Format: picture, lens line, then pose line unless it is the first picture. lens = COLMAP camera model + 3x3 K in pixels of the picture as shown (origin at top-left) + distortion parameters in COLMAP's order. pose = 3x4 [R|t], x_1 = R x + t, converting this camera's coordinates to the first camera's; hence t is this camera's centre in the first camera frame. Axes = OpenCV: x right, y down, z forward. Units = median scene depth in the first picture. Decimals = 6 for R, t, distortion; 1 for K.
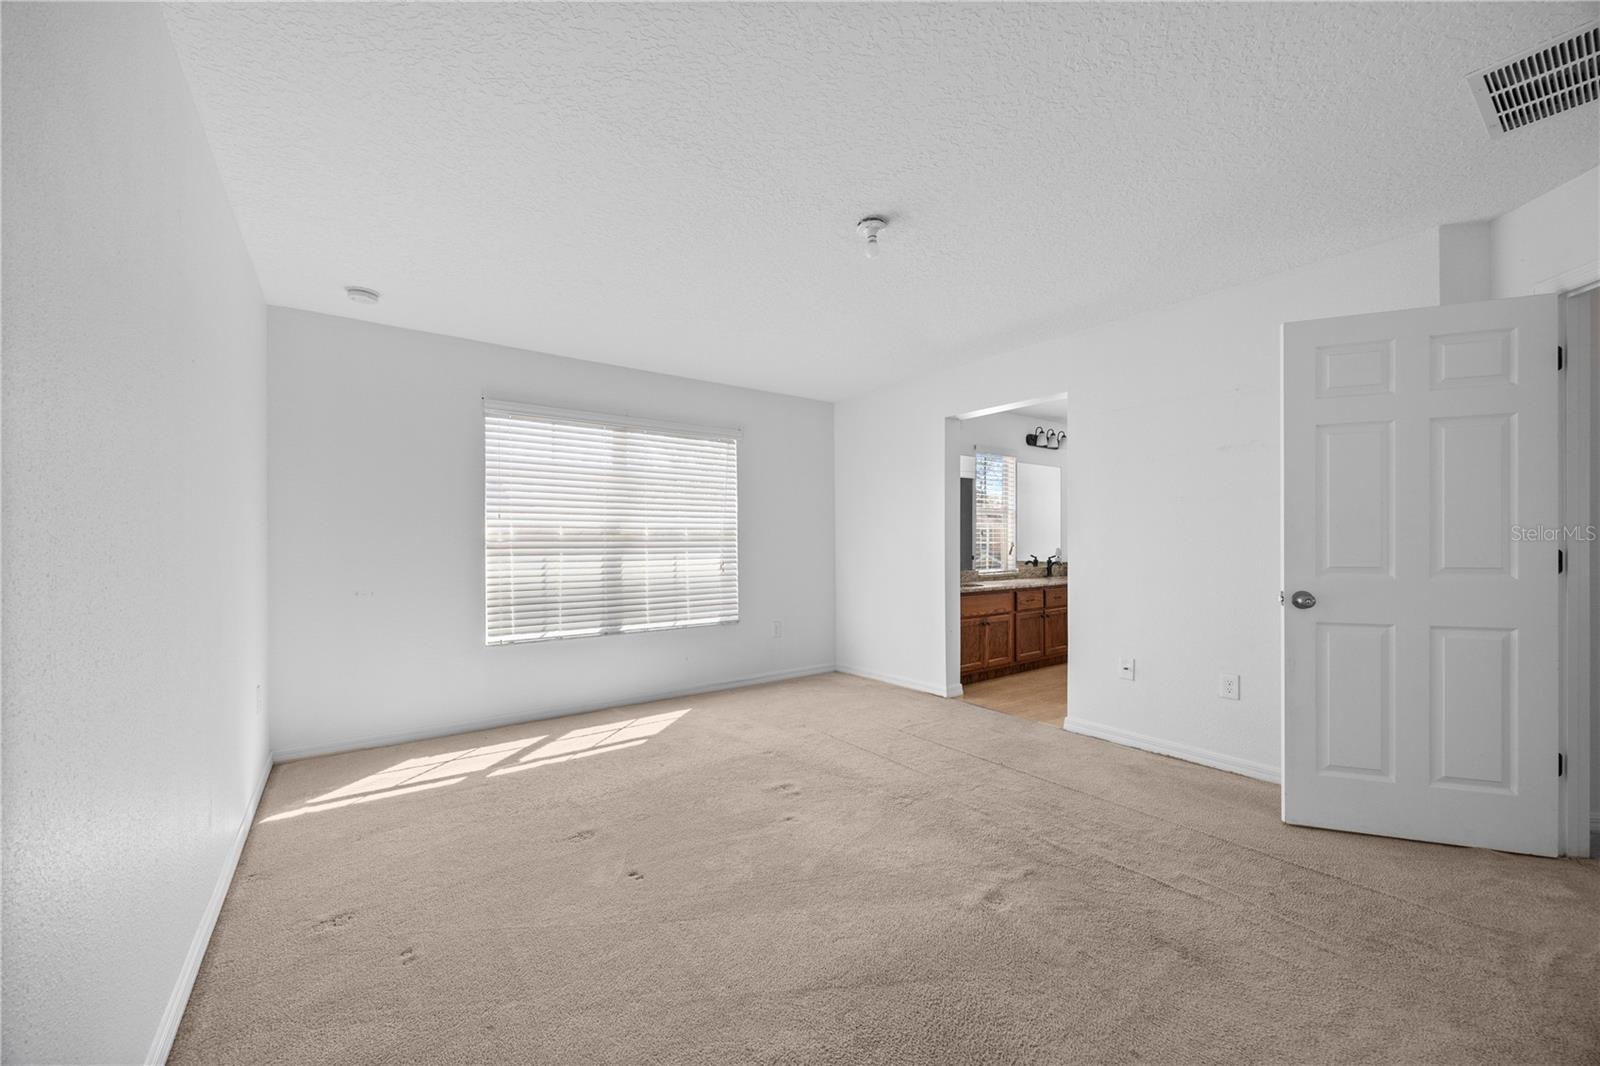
lens RADIAL K [[609.5, 0, 800.0], [0, 609.5, 538.8], [0, 0, 1]] dist [-0.001261, -0.000245]
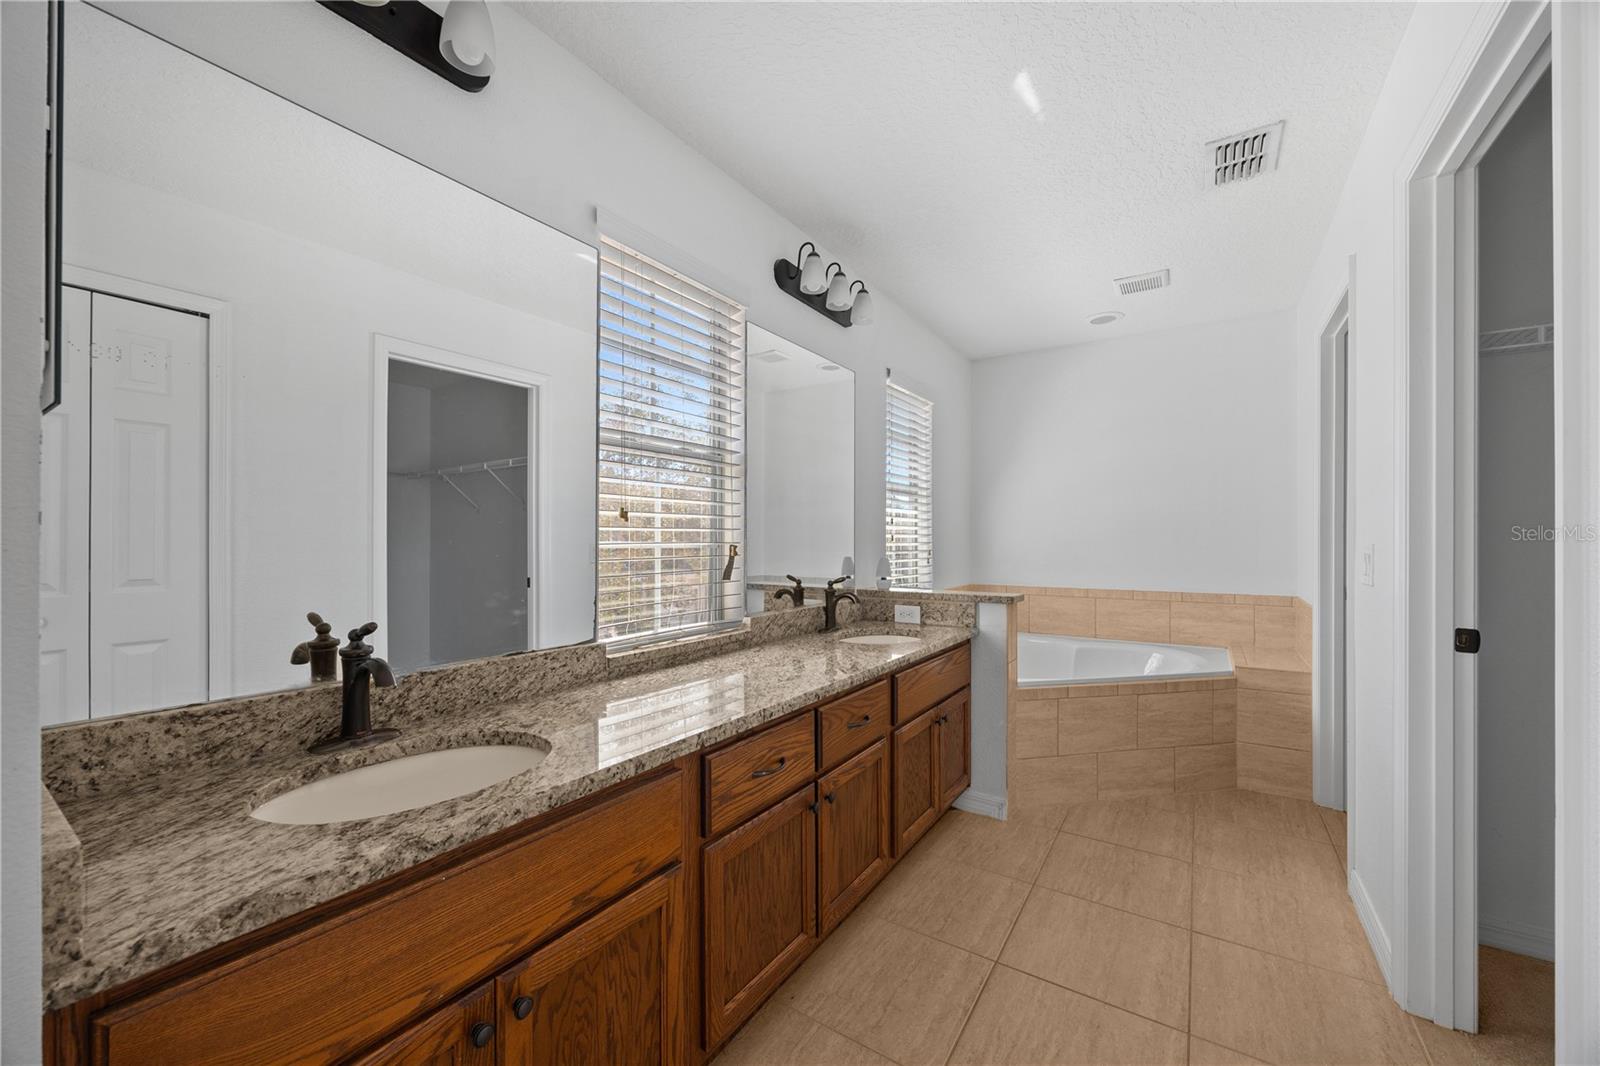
lens RADIAL K [[609.5, 0, 800.2], [0, 609.5, 538.7], [0, 0, 1]] dist [-0.001261, -0.000245]
pose [[0.938832, 0.001577, 0.344371, 0.355183], [-0.001970, 0.999998, 0.000791, 0.003080], [-0.344369, -0.001421, 0.938833, 0.885236]]
